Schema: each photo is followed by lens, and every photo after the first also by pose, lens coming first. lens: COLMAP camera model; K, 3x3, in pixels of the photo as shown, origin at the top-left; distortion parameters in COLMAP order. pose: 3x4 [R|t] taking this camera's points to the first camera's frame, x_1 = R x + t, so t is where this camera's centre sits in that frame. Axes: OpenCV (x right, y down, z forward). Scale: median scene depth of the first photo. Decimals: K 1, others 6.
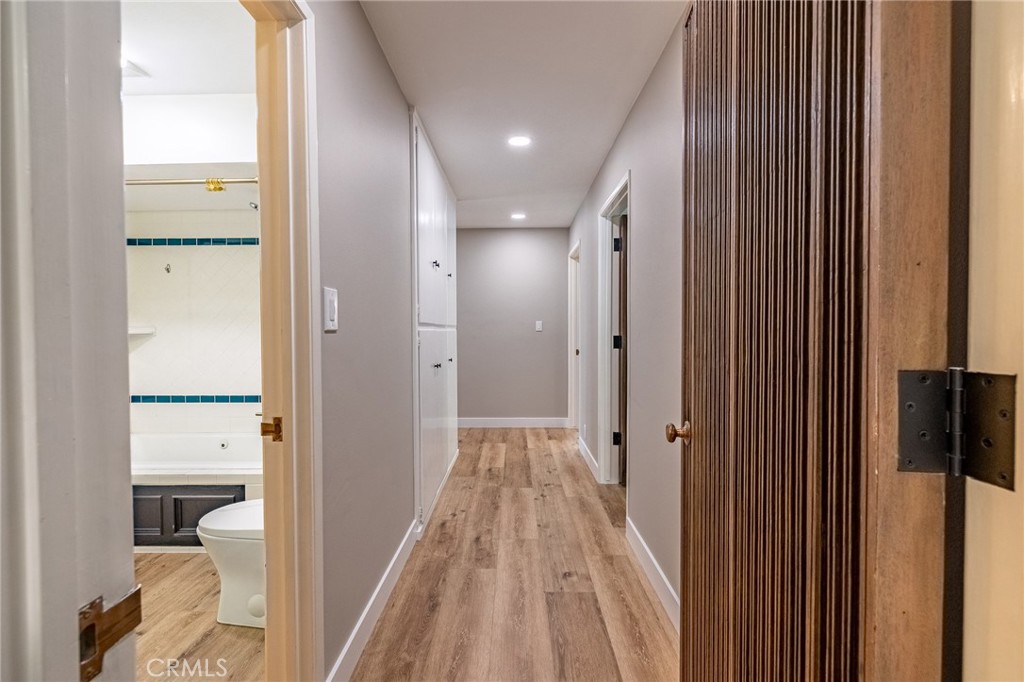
lens RADIAL K [[432.3, 0, 505.2], [0, 432.3, 340.6], [0, 0, 1]] dist [0.000445, 0.000178]
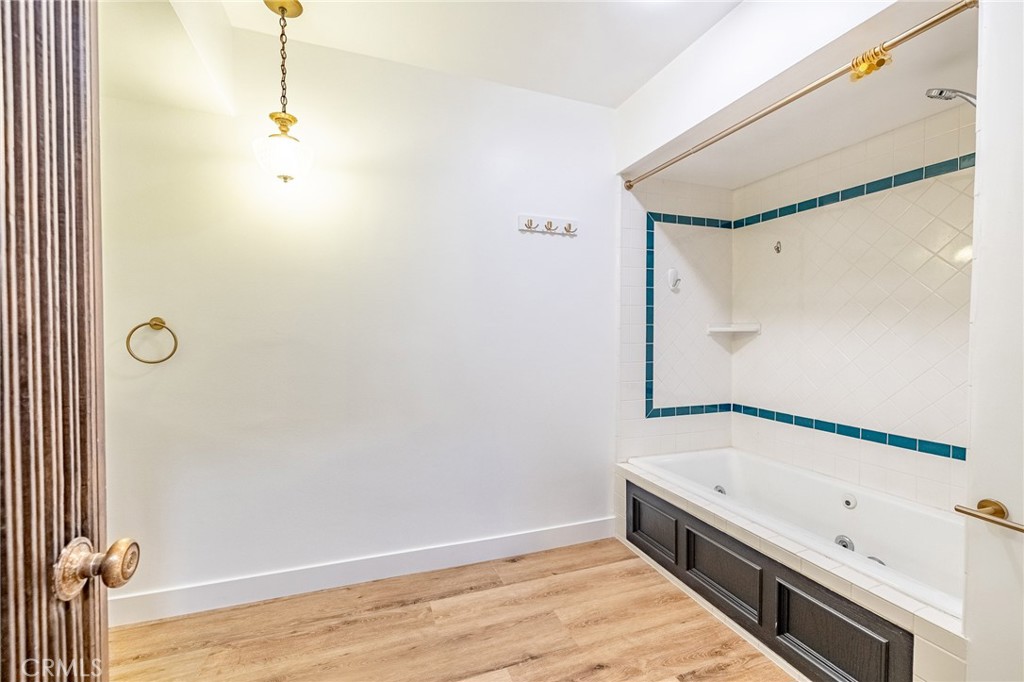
lens RADIAL K [[432.3, 0, 510.4], [0, 432.3, 340.7], [0, 0, 1]] dist [0.000445, 0.000178]
pose [[0.362166, 0.026339, -0.931741, -0.311626], [-0.025507, 0.999506, 0.018340, -0.002430], [0.931764, 0.017124, 0.362660, 0.377049]]
